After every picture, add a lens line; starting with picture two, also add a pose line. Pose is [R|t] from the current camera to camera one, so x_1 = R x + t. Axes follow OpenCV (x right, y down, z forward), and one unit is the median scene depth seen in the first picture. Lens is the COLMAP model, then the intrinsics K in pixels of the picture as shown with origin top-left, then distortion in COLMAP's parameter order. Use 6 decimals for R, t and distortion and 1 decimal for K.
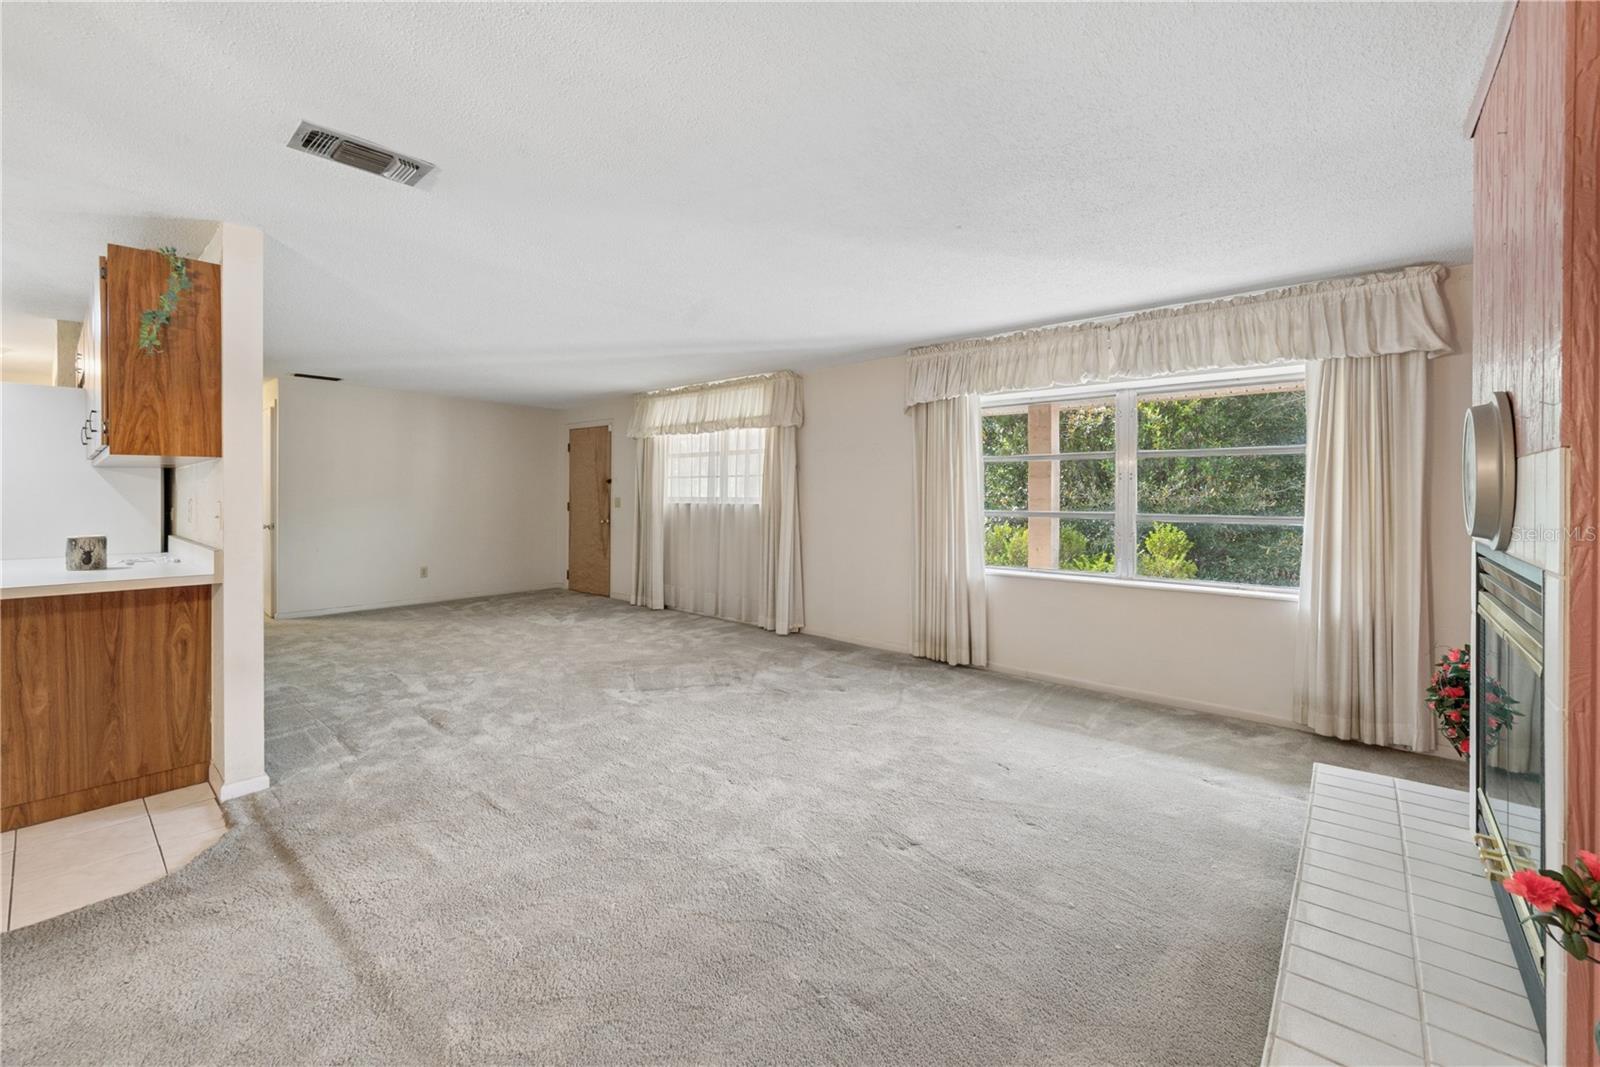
lens RADIAL K [[662.0, 0, 851.6], [0, 662.0, 493.2], [0, 0, 1]] dist [0.000593, 0.000290]
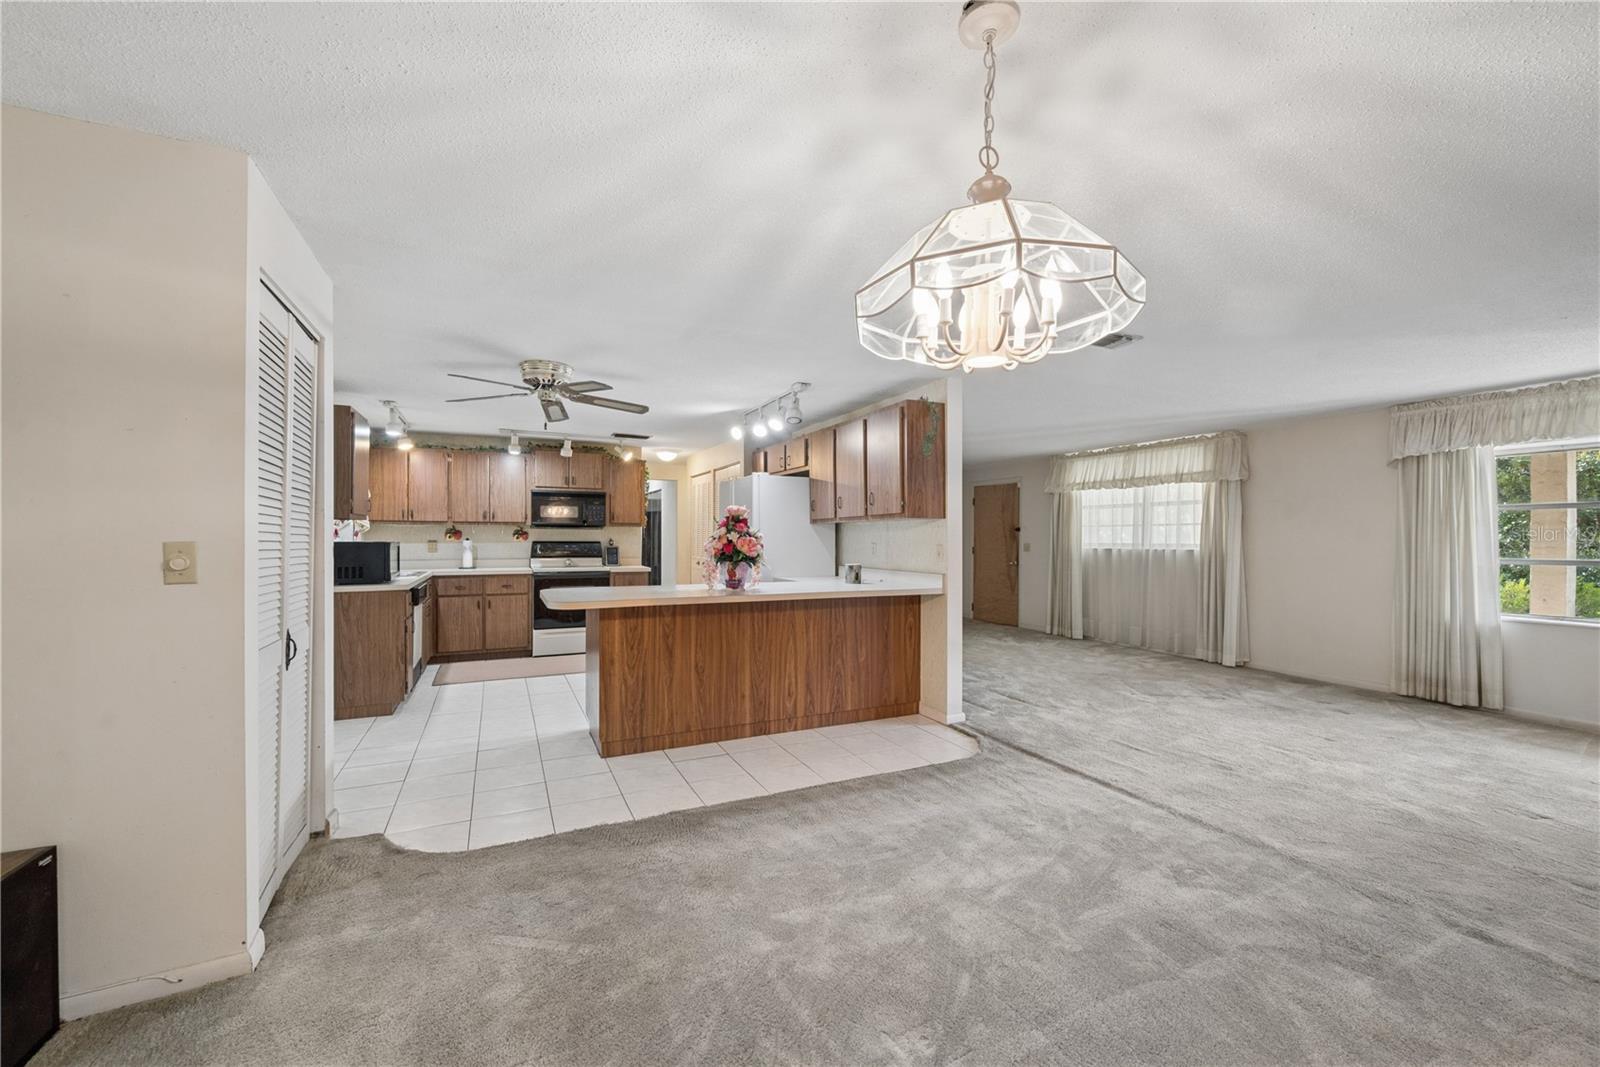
lens RADIAL K [[662.0, 0, 804.2], [0, 662.0, 538.8], [0, 0, 1]] dist [0.000593, 0.000290]
pose [[0.902685, 0.001878, -0.430298, -0.260844], [-0.002078, 0.999998, 0.000005, -0.000833], [0.430297, 0.000890, 0.902687, -0.309142]]
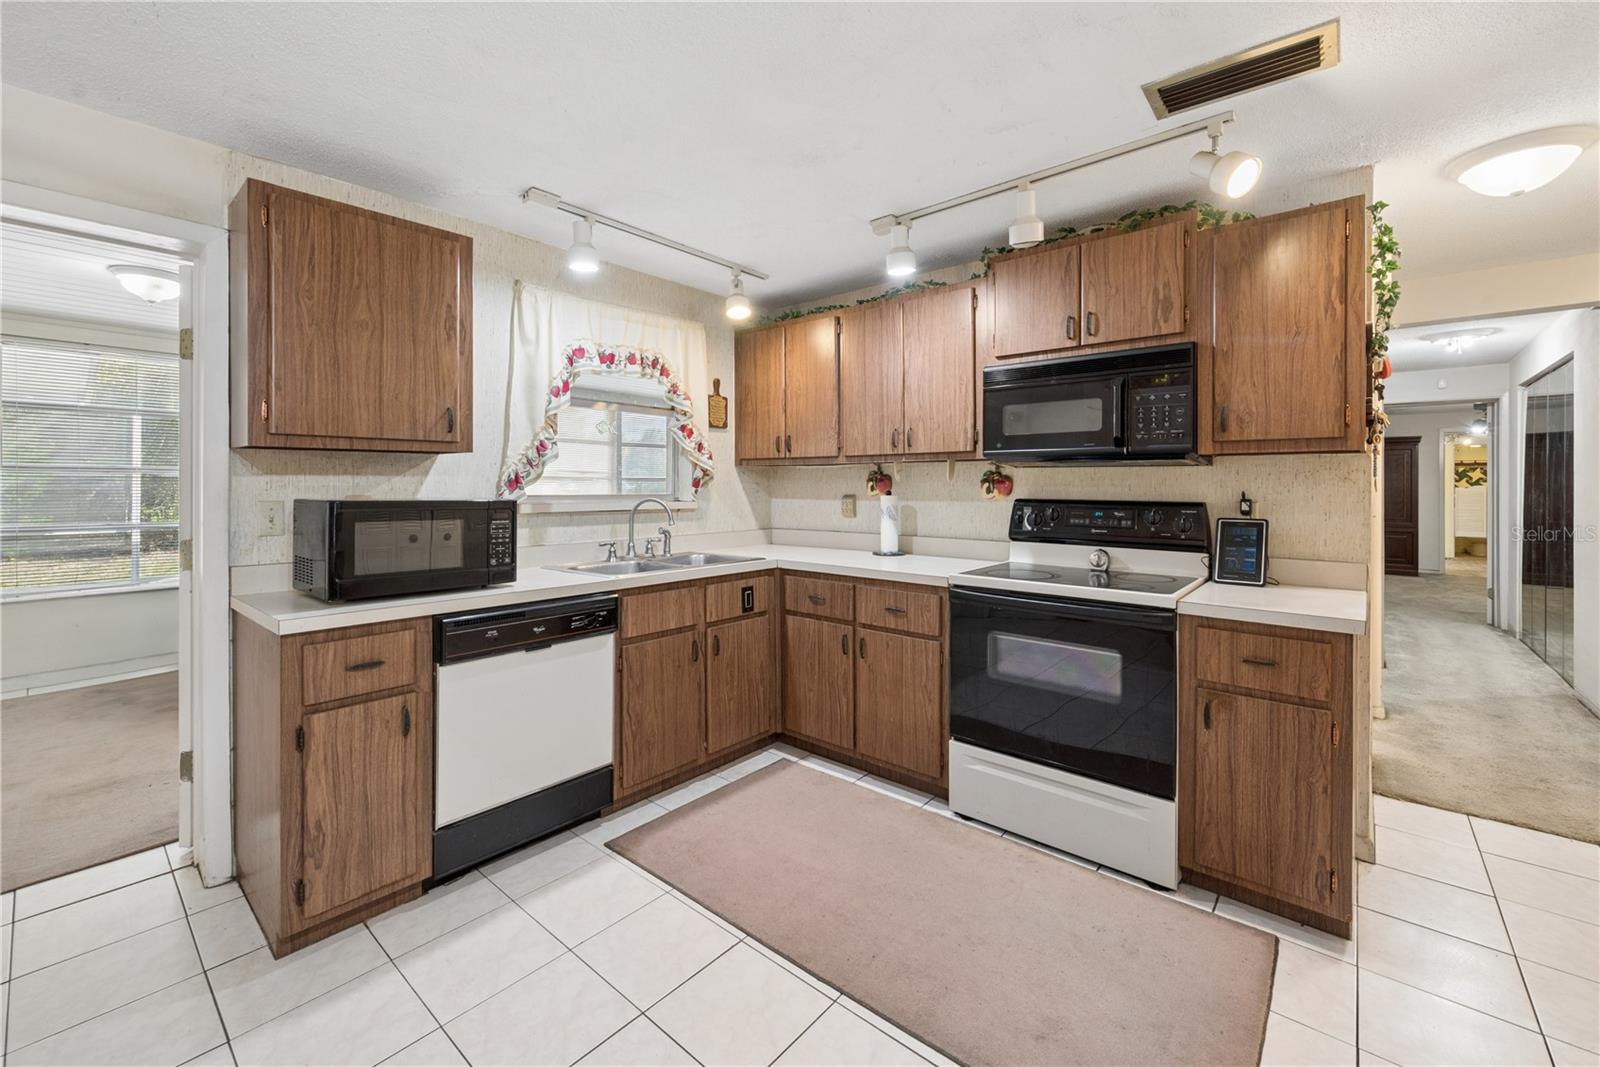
lens RADIAL K [[662.0, 0, 811.0], [0, 662.0, 485.0], [0, 0, 1]] dist [0.000593, 0.000290]
pose [[-0.004909, -0.002079, -0.999986, -0.778003], [-0.002560, 0.999995, -0.002066, -0.004440], [0.999985, 0.002549, -0.004914, 0.479304]]
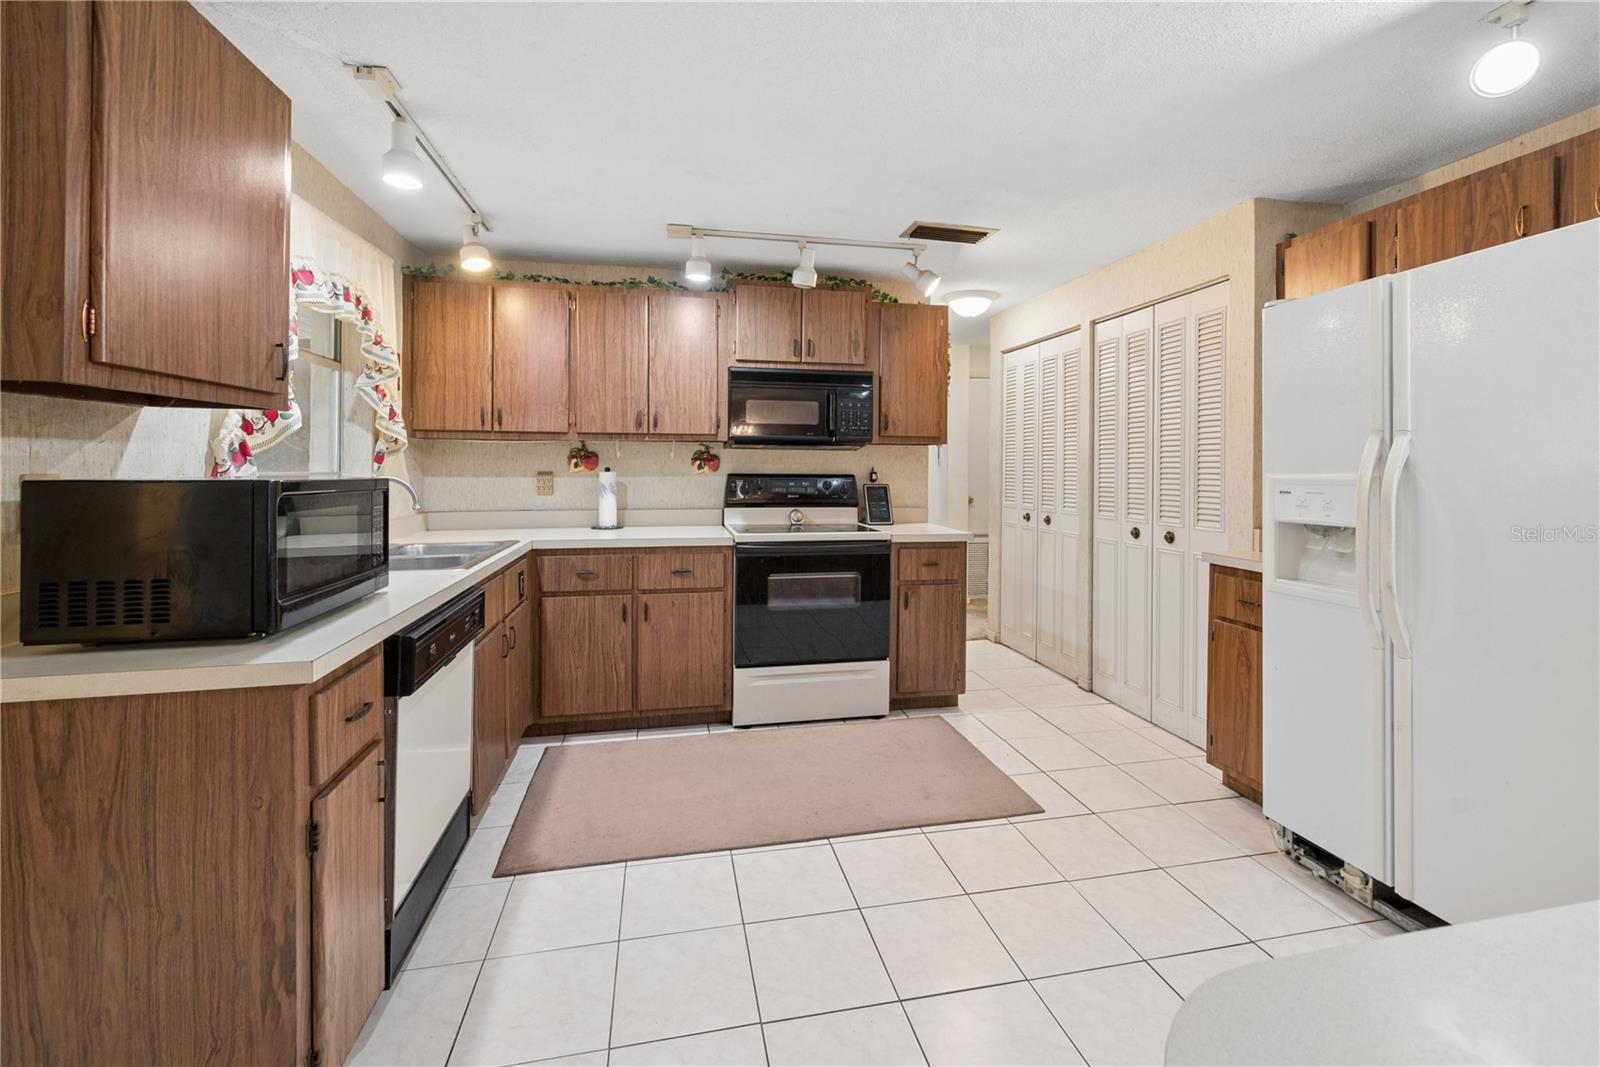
lens RADIAL K [[662.0, 0, 810.1], [0, 662.0, 464.5], [0, 0, 1]] dist [0.000593, 0.000290]
pose [[0.788247, 0.000612, -0.615359, -0.838893], [-0.004023, 0.999983, -0.004158, -0.001430], [0.615346, 0.005753, 0.788236, 0.171827]]
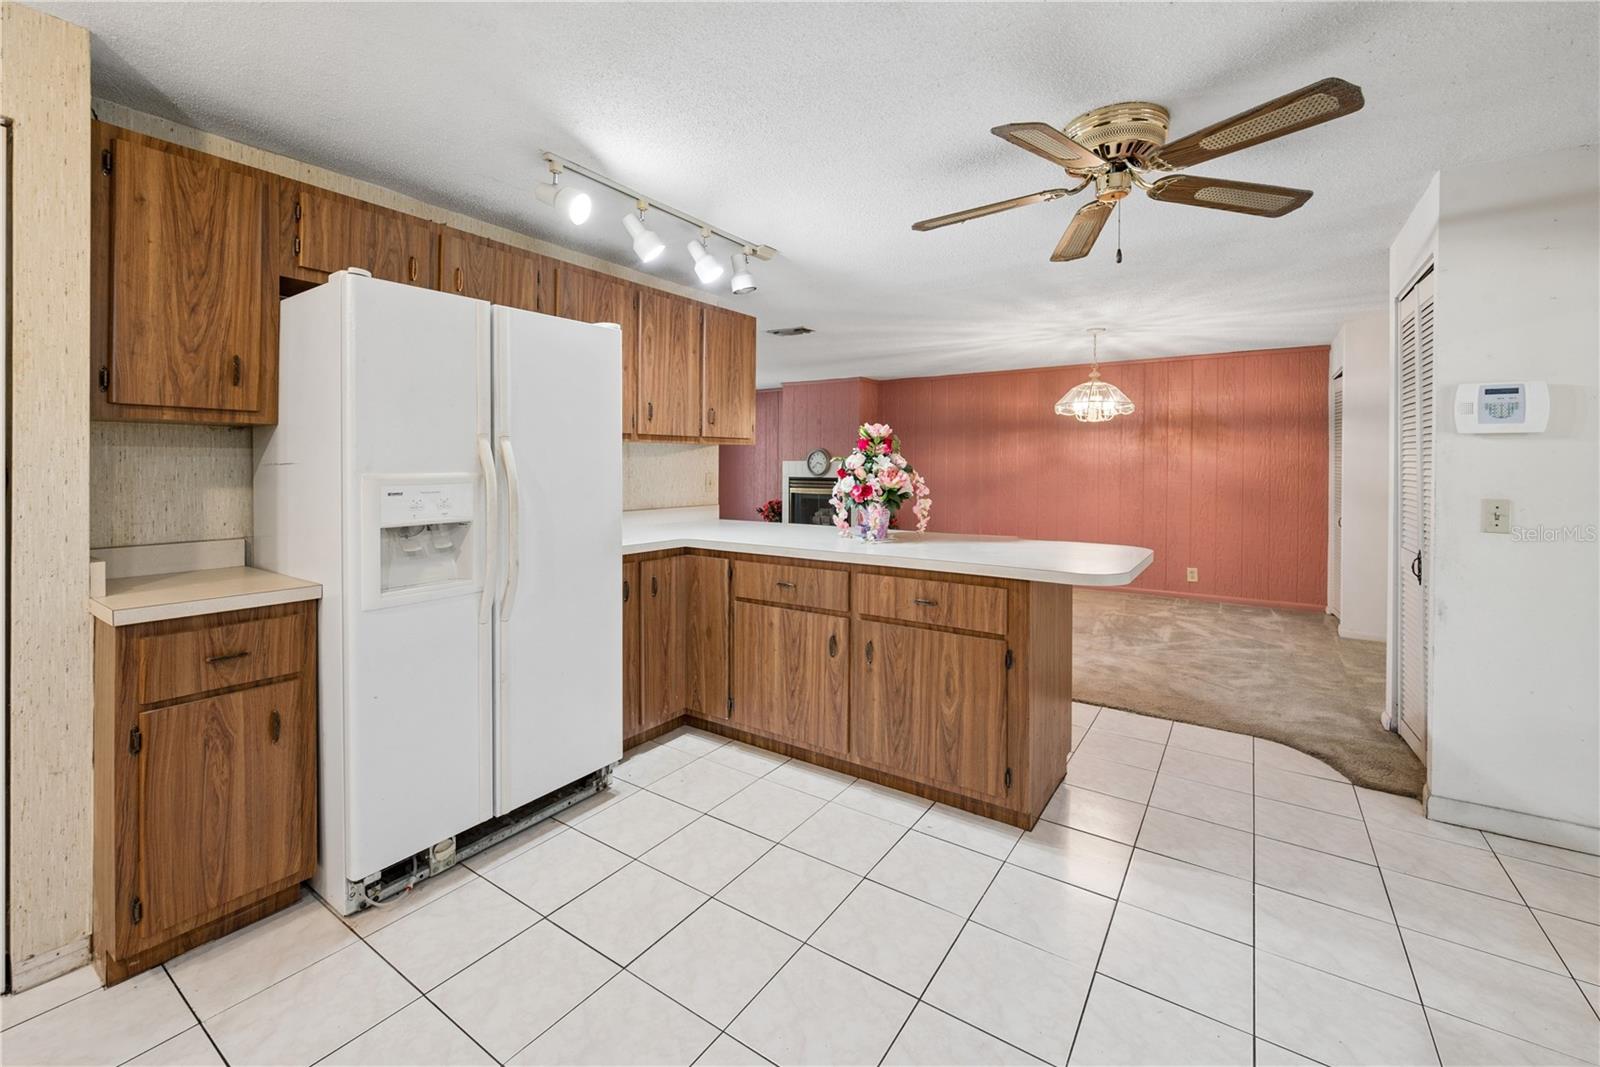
lens RADIAL K [[662.0, 0, 816.9], [0, 662.0, 467.4], [0, 0, 1]] dist [0.000593, 0.000290]
pose [[-0.106744, -0.004514, 0.994276, -1.211237], [-0.005461, 0.999977, 0.003953, -0.004515], [-0.994272, -0.005008, -0.106766, 0.451368]]
